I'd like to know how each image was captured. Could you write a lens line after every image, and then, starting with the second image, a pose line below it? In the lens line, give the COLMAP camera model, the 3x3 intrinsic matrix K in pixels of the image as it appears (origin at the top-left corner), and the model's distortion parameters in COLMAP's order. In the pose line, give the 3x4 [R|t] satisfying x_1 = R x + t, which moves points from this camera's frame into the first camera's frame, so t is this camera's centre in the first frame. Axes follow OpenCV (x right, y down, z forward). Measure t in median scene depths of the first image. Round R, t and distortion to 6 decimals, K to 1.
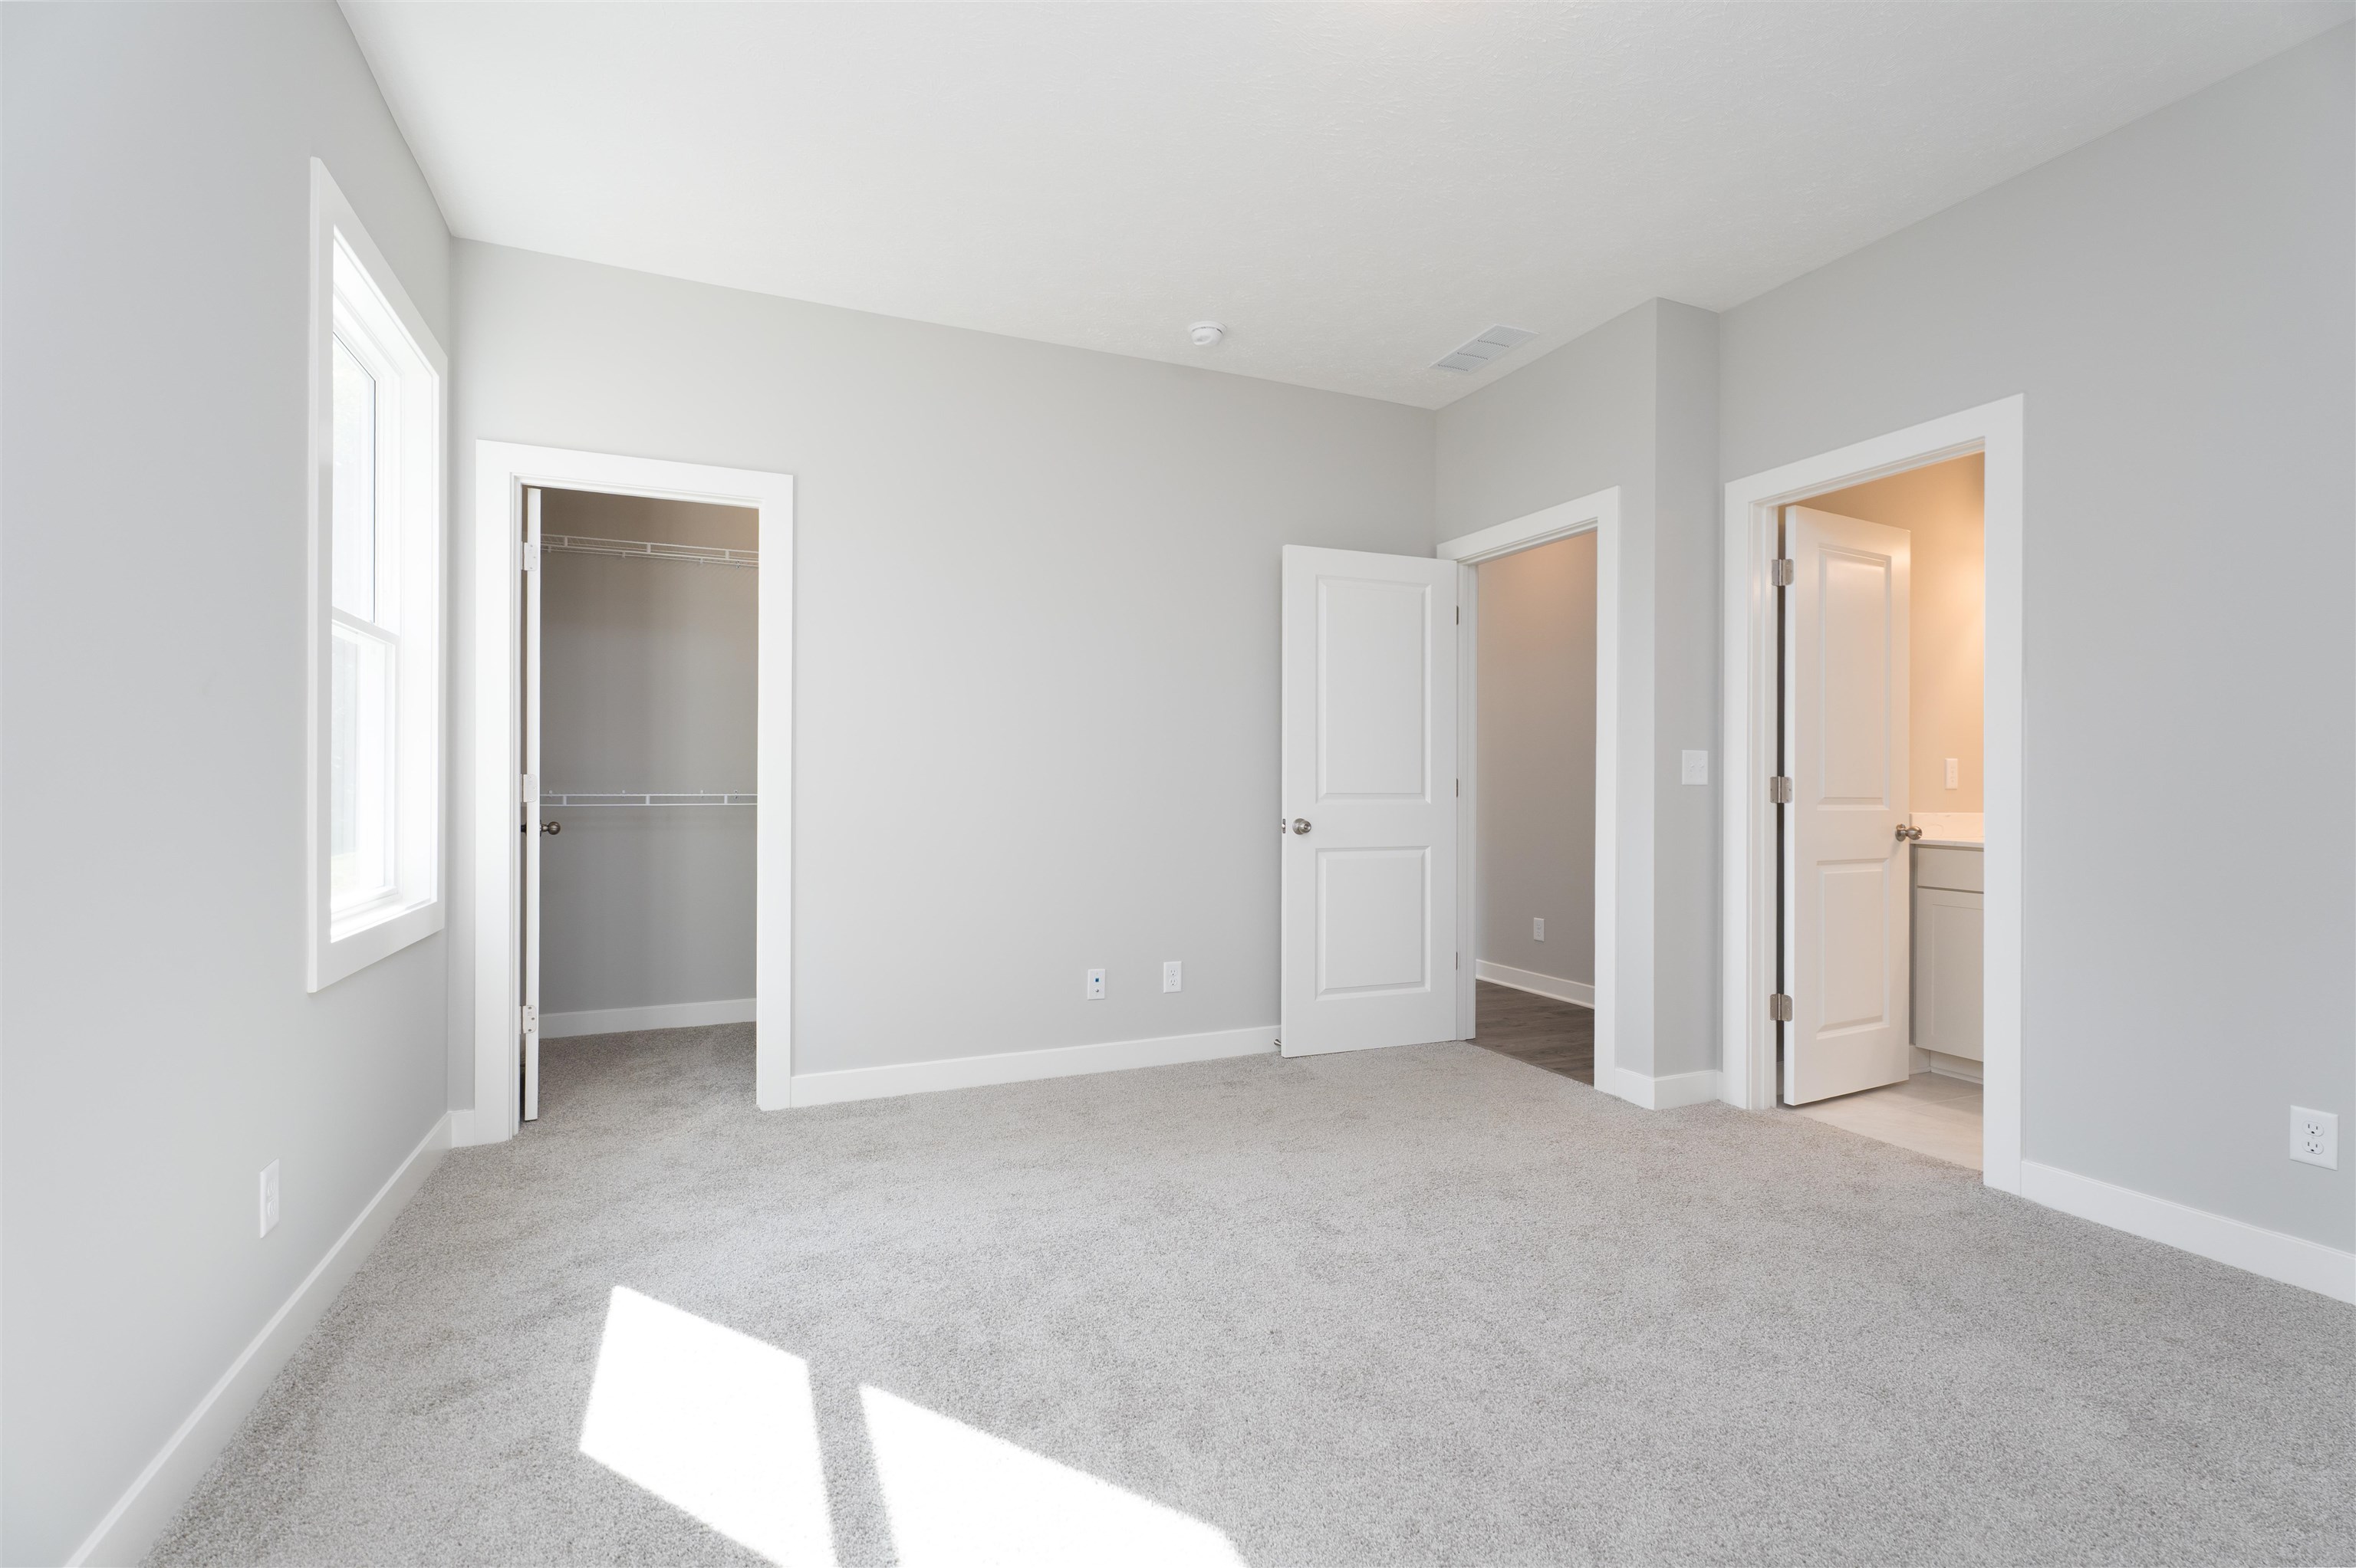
lens RADIAL K [[1041.9, 0, 1178.0], [0, 1041.9, 784.0], [0, 0, 1]] dist [0.000580, -0.000695]
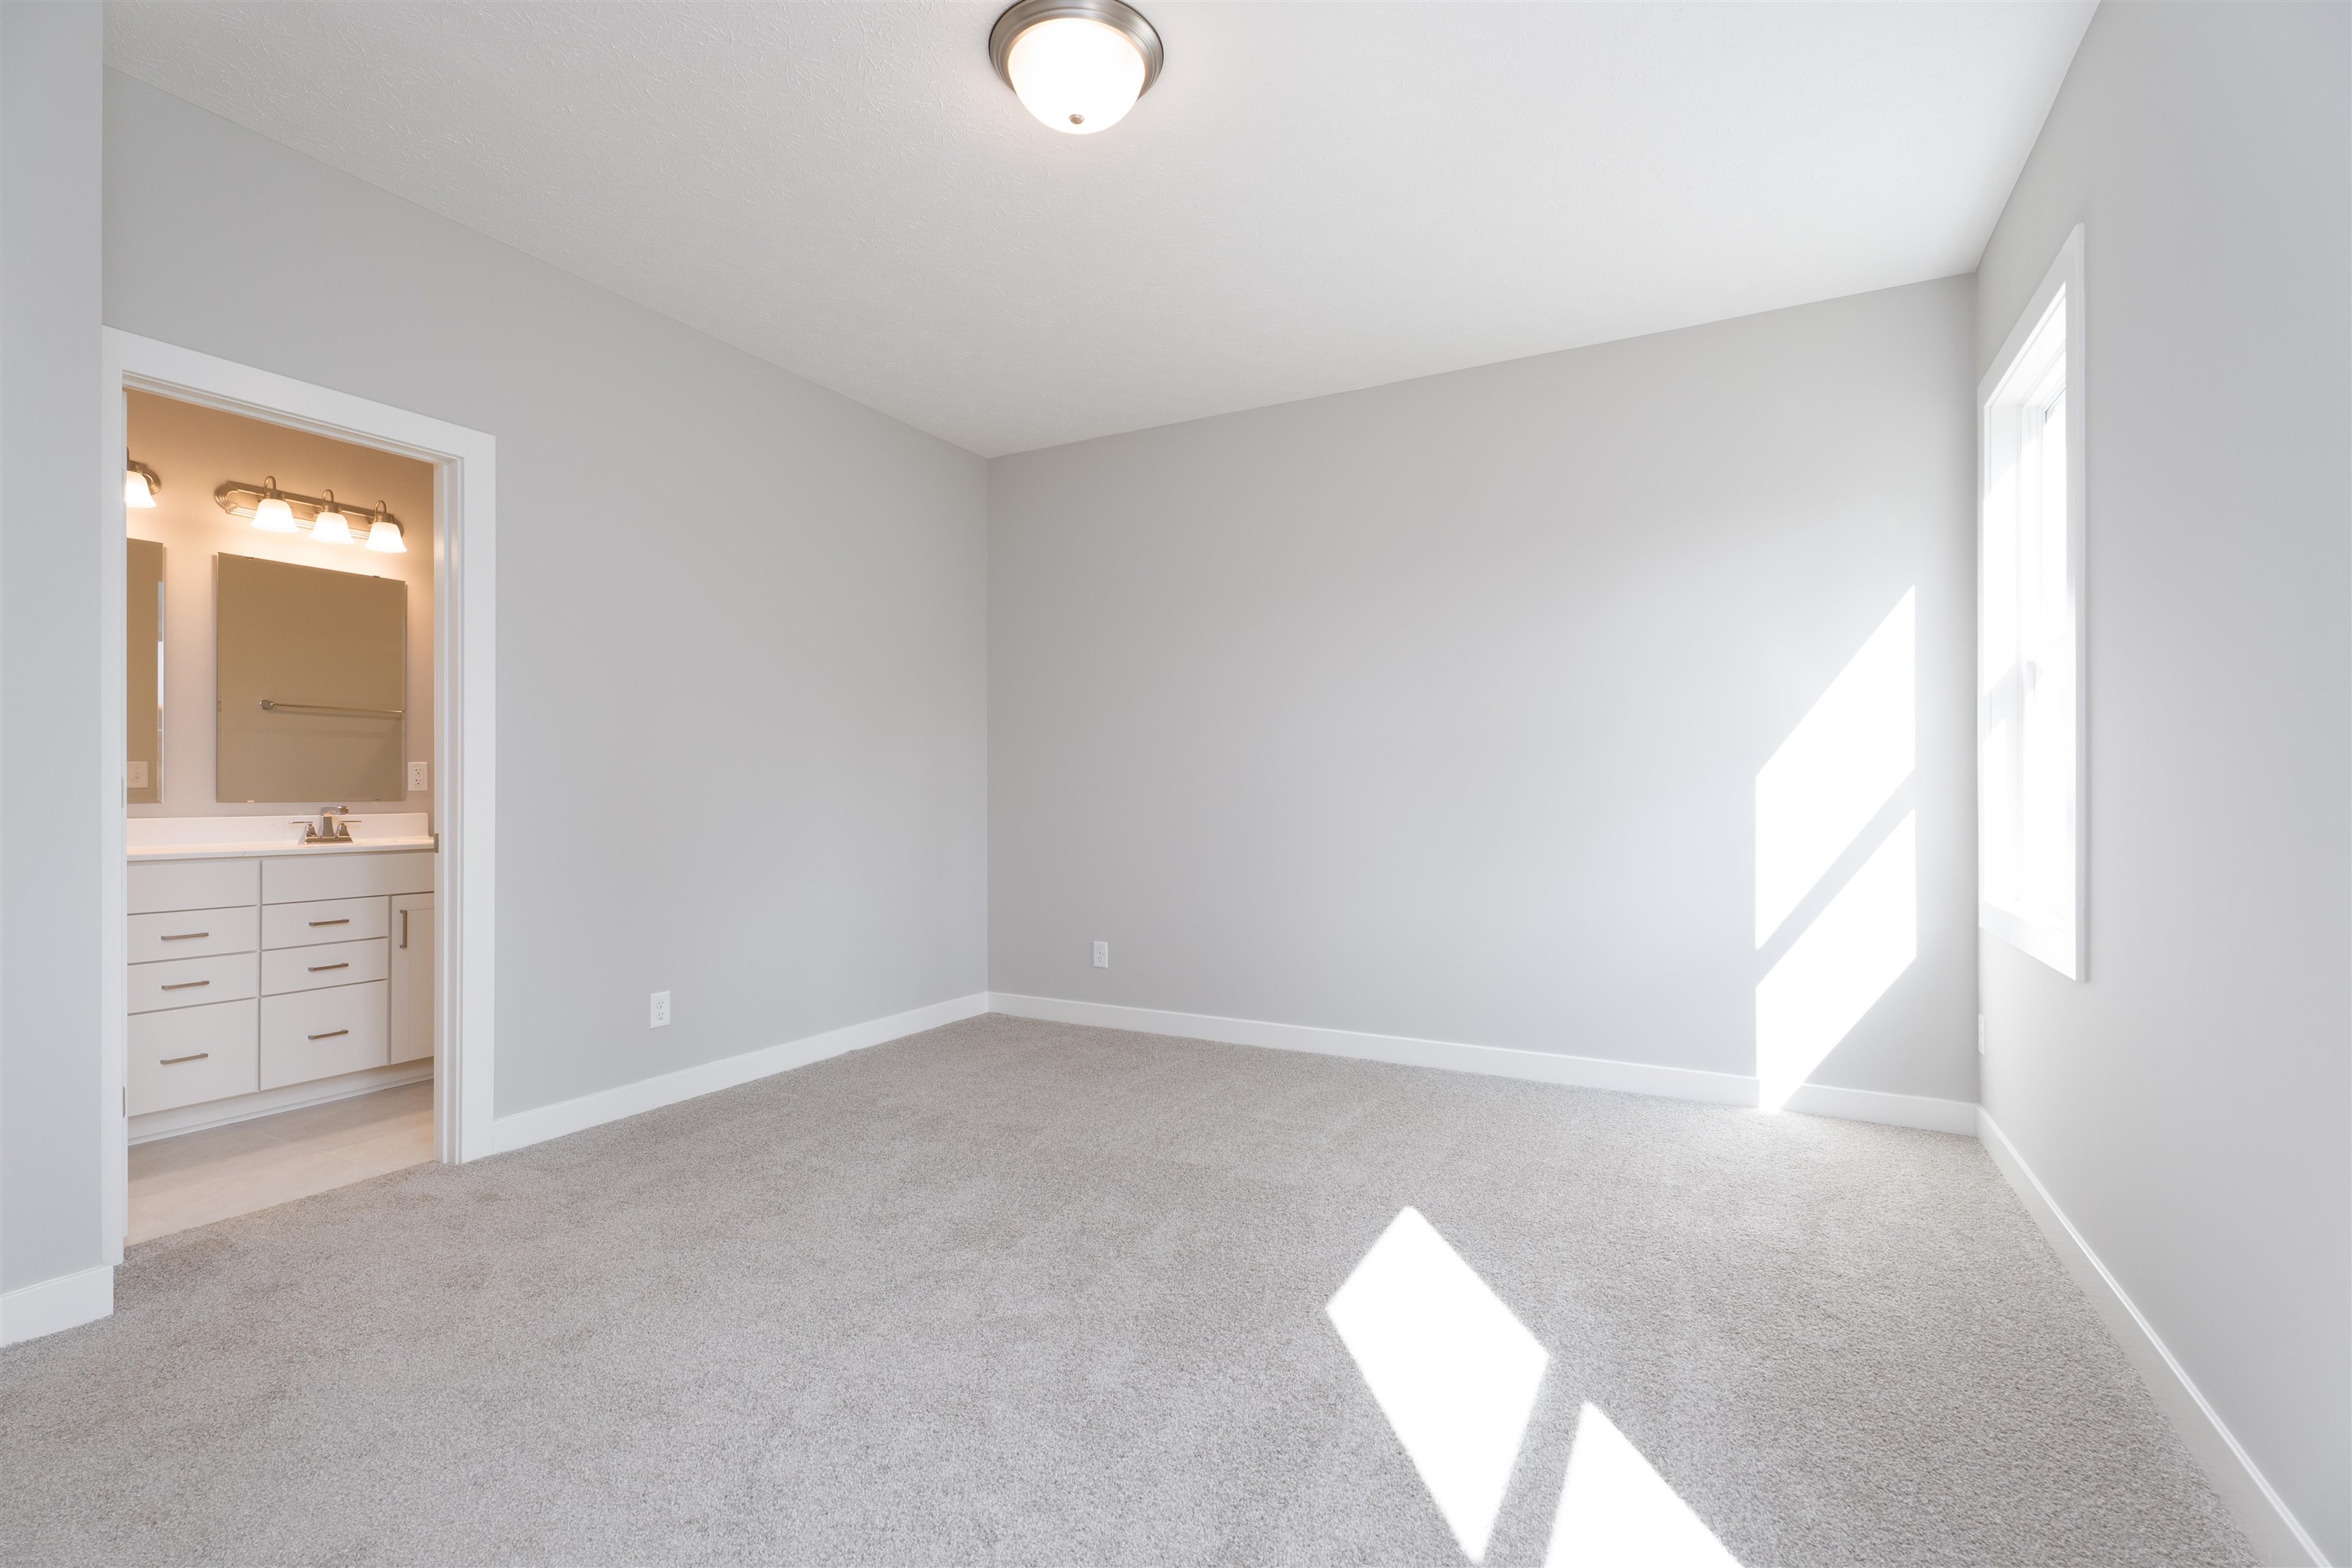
lens RADIAL K [[1040.2, 0, 1176.0], [0, 1040.2, 784.0], [0, 0, 1]] dist [0.000580, -0.000695]
pose [[-0.628146, 0.000437, 0.778096, -0.526718], [-0.004863, 0.999978, -0.004487, -0.000780], [-0.778081, -0.006602, -0.628130, 1.148516]]
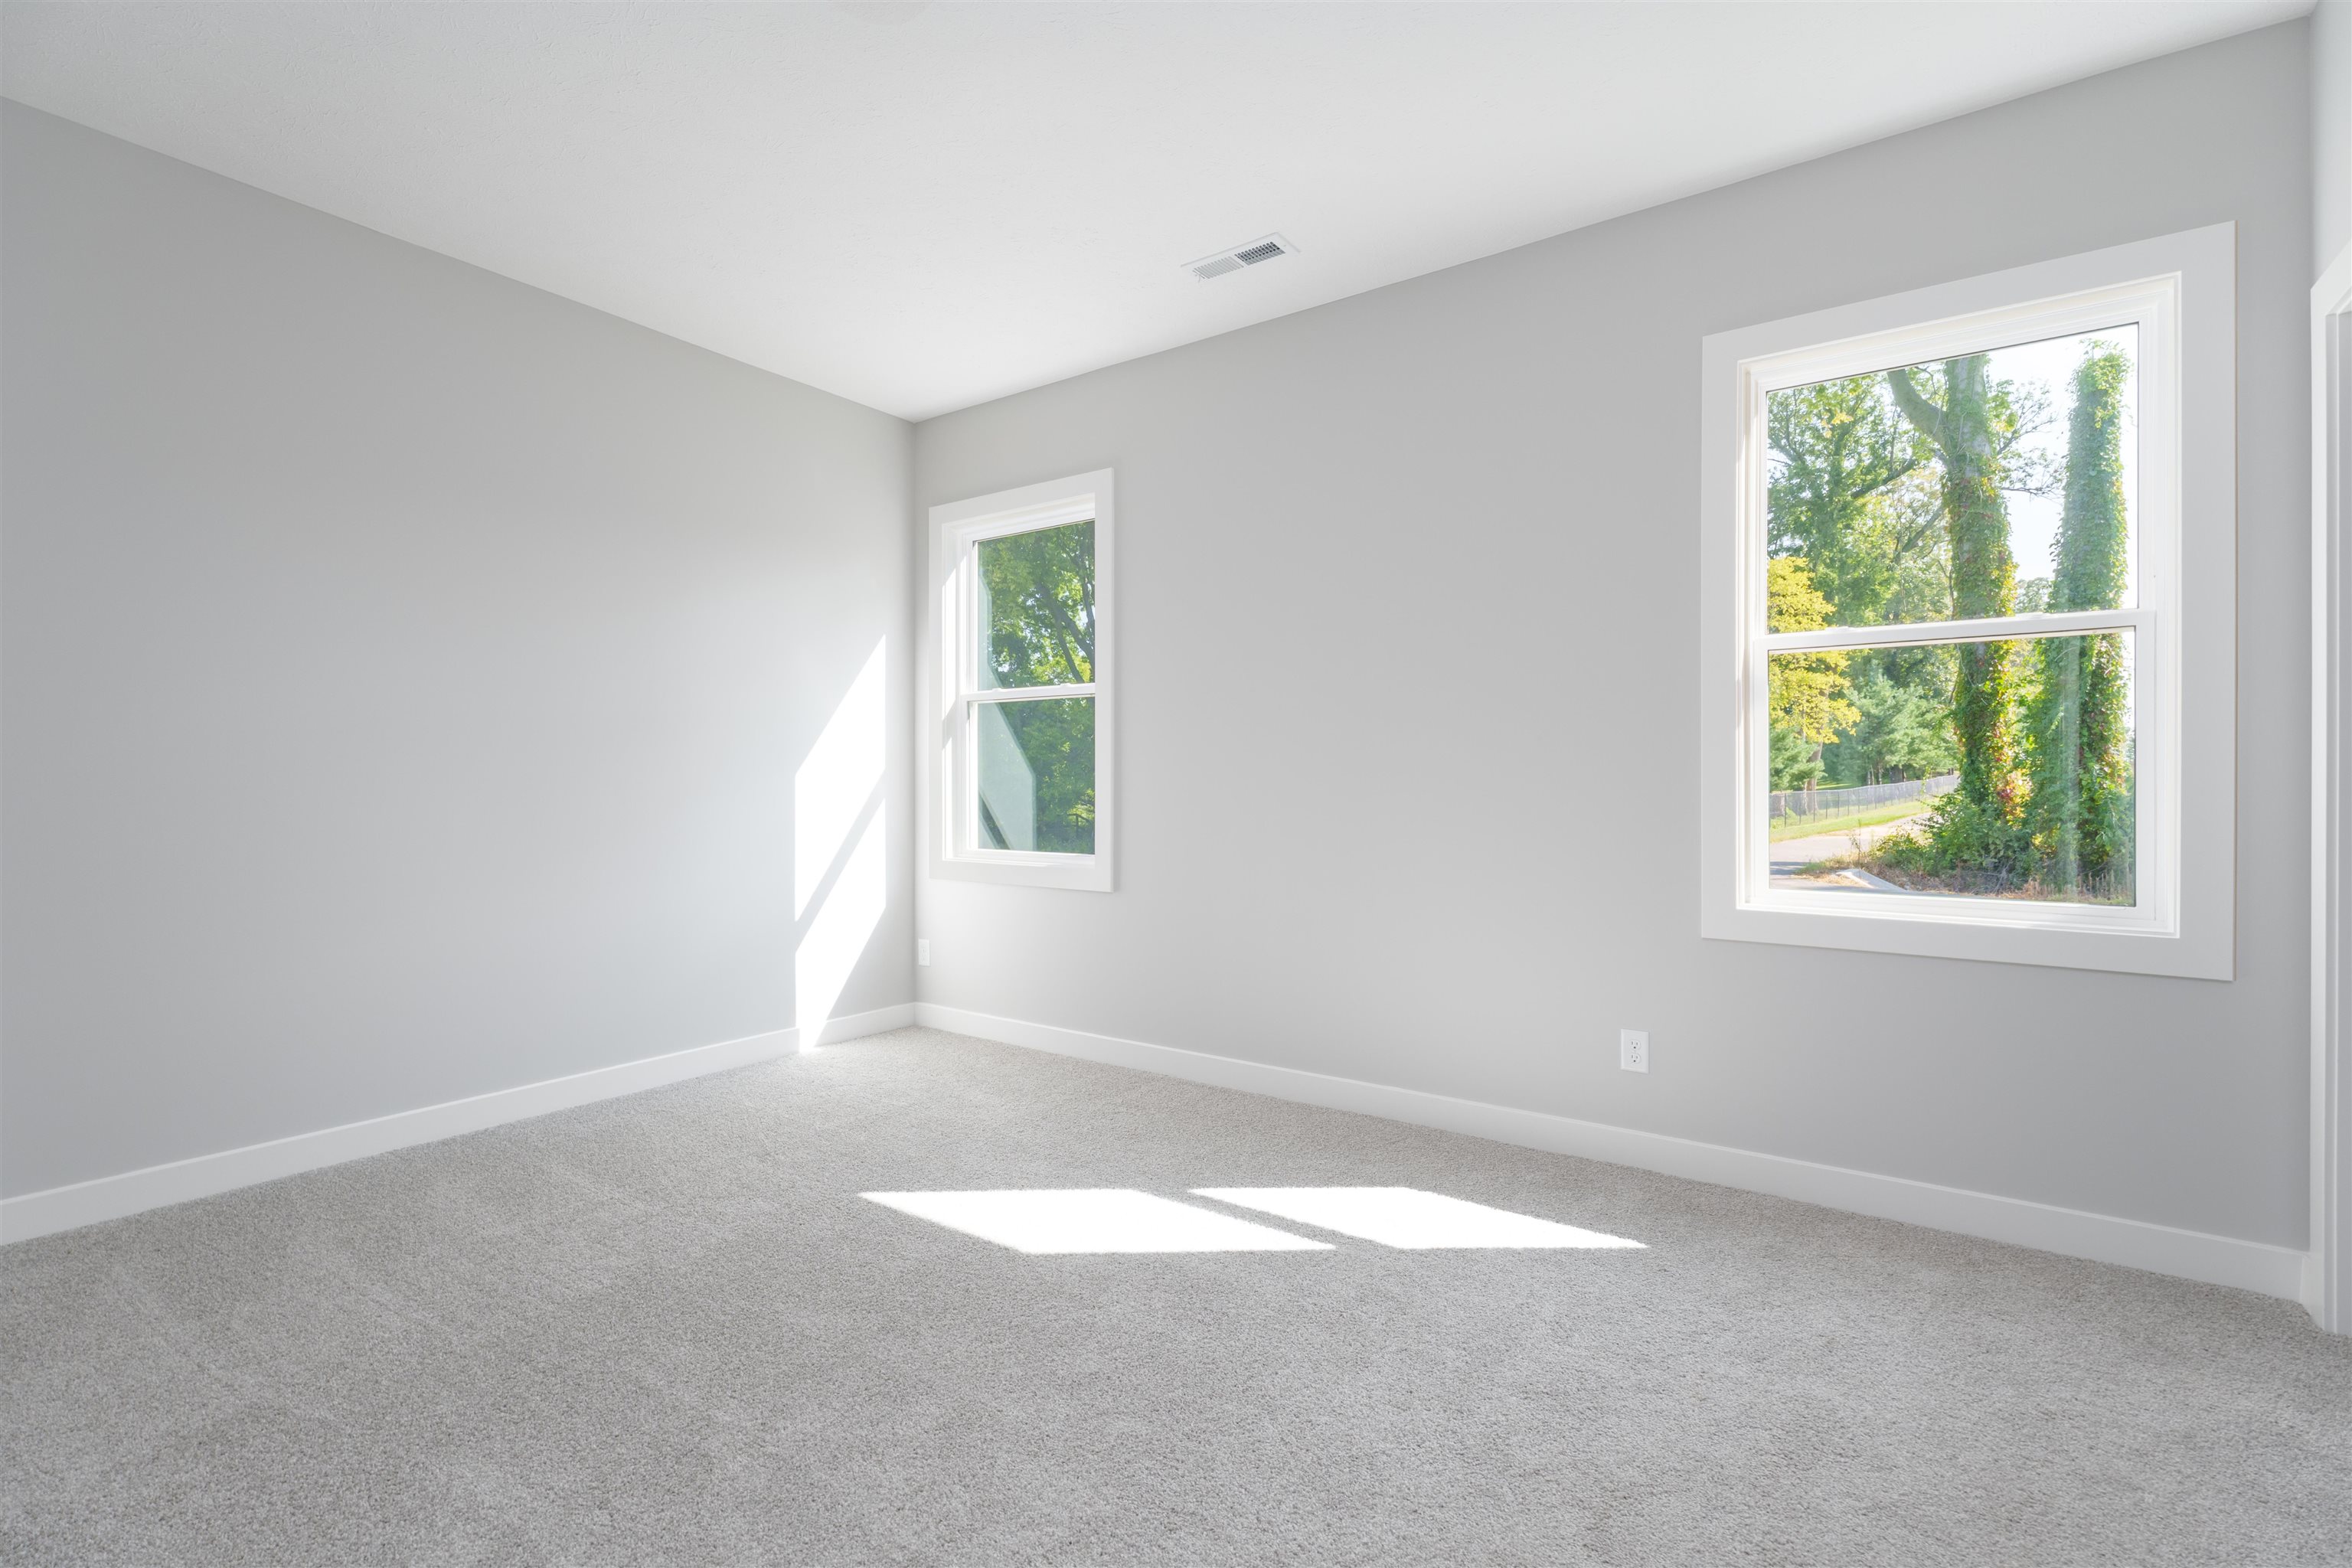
lens RADIAL K [[1040.2, 0, 1176.0], [0, 1040.2, 784.0], [0, 0, 1]] dist [0.000580, -0.000695]
pose [[-0.848746, -0.005287, -0.528774, 0.389468], [-0.002884, 0.999981, -0.005369, 0.000881], [0.528793, -0.003032, -0.848745, 1.384271]]
